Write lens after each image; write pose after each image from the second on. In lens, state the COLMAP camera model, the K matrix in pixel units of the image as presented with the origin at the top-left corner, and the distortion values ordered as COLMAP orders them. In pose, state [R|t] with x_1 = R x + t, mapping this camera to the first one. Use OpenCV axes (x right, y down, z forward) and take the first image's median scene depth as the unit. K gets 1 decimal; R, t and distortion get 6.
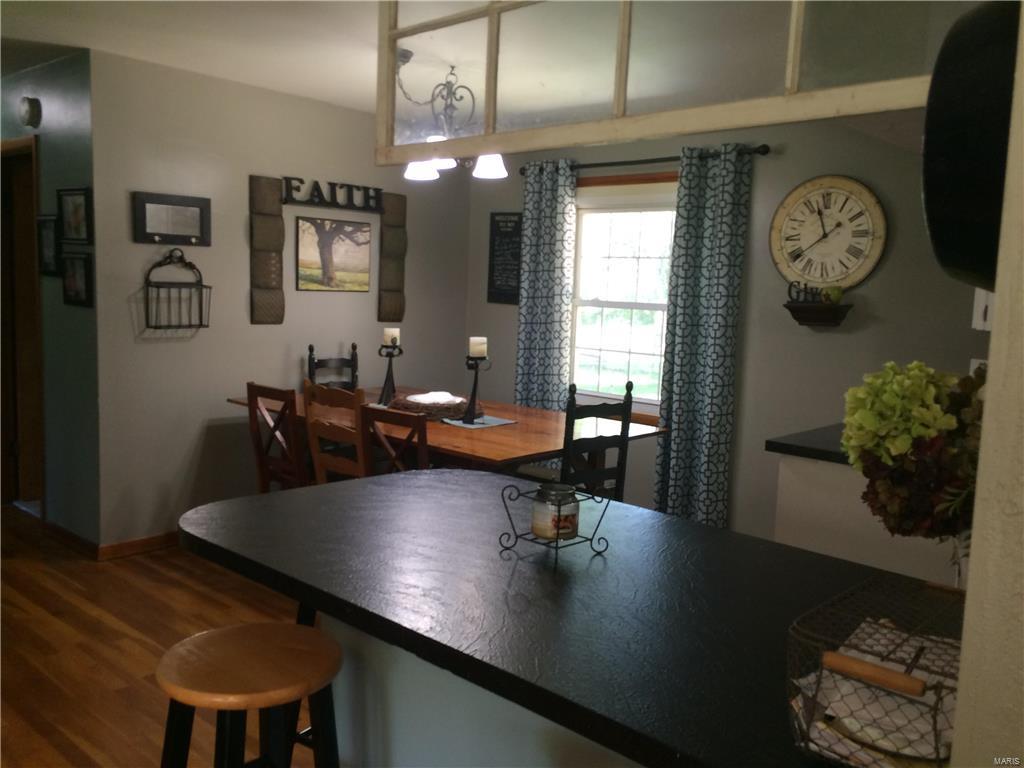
lens RADIAL K [[861.5, 0, 512.0], [0, 861.5, 384.0], [0, 0, 1]] dist [0.068545, -0.103698]
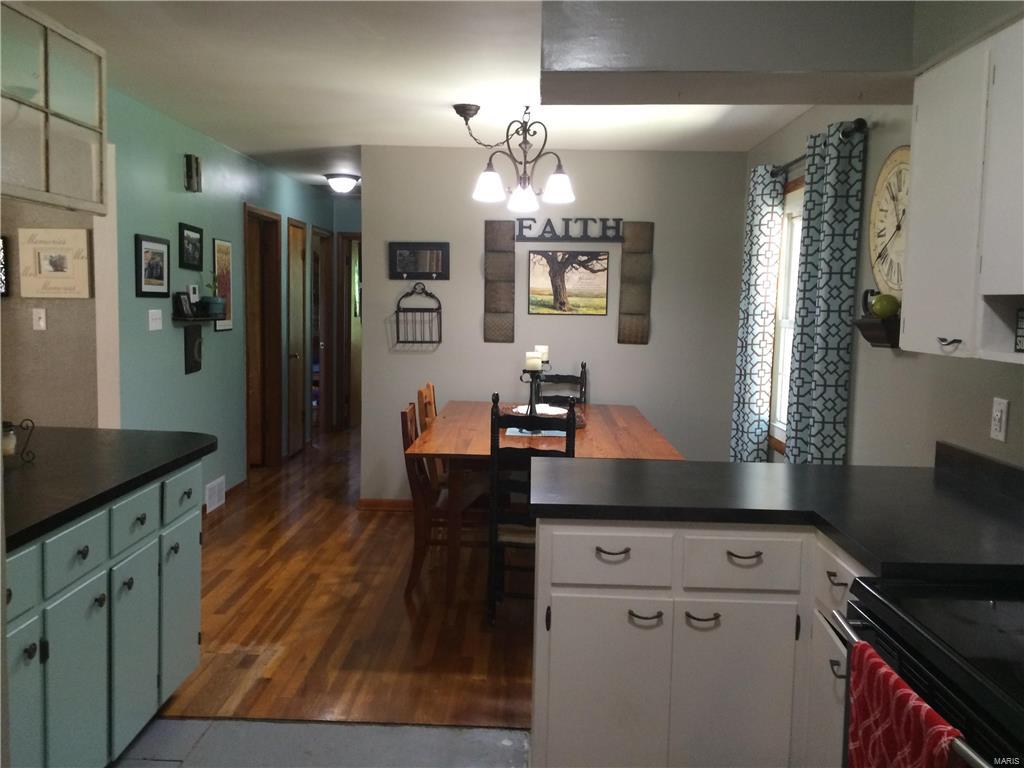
lens RADIAL K [[861.5, 0, 512.0], [0, 861.5, 384.0], [0, 0, 1]] dist [0.068545, -0.103698]
pose [[0.653259, 0.046333, -0.755716, 0.624369], [-0.080804, 0.996692, -0.008742, -0.002959], [0.752810, 0.066775, 0.654842, 0.235884]]
